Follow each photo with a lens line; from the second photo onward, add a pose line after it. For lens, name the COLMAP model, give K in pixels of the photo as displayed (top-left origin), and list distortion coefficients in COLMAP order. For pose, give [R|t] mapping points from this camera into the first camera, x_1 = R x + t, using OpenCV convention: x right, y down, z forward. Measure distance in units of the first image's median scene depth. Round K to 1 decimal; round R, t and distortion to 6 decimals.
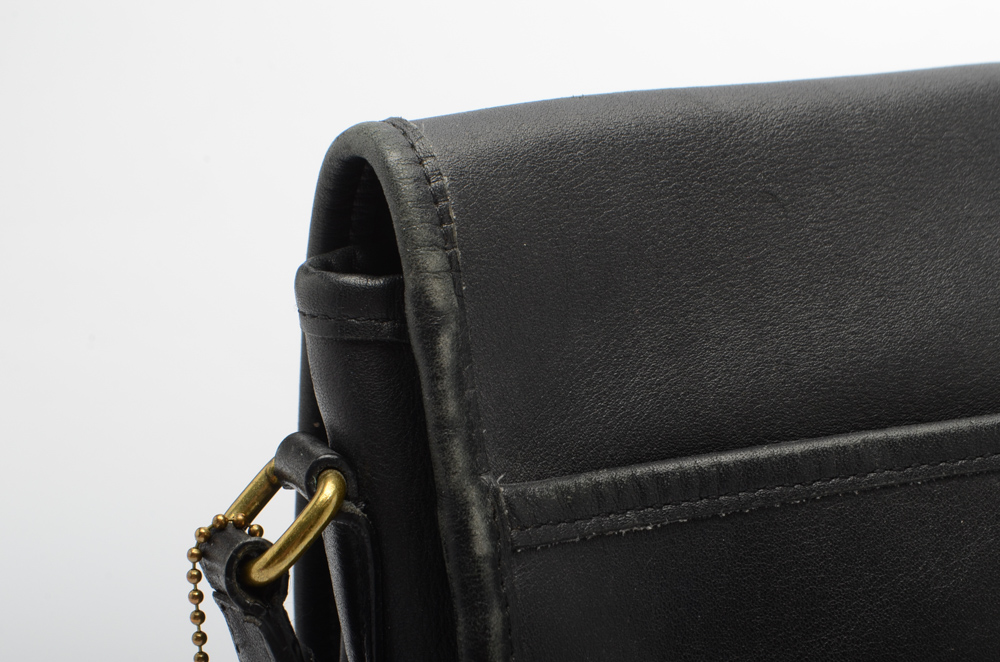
lens RADIAL K [[2224.3, 0, 500.0], [0, 2224.3, 331.0], [0, 0, 1]] dist [0.017175, -0.165796]
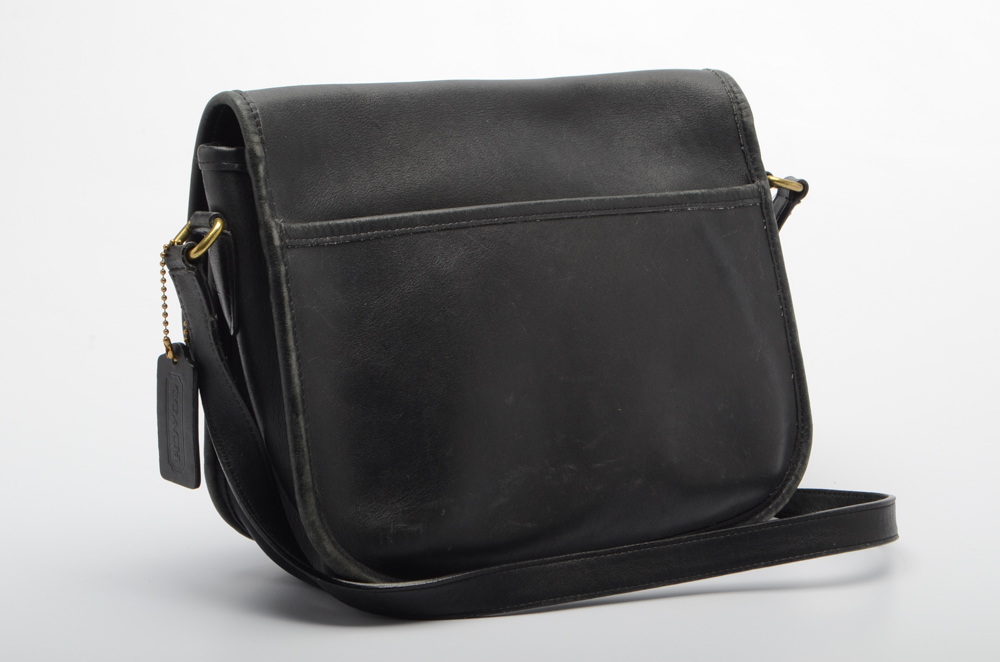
lens RADIAL K [[2224.3, 0, 500.0], [0, 2224.3, 331.0], [0, 0, 1]] dist [0.017175, -0.165796]
pose [[0.977885, -0.020231, 0.208163, -0.304536], [0.036984, 0.996352, -0.076909, 0.416877], [-0.205848, 0.082907, 0.975066, -1.671205]]
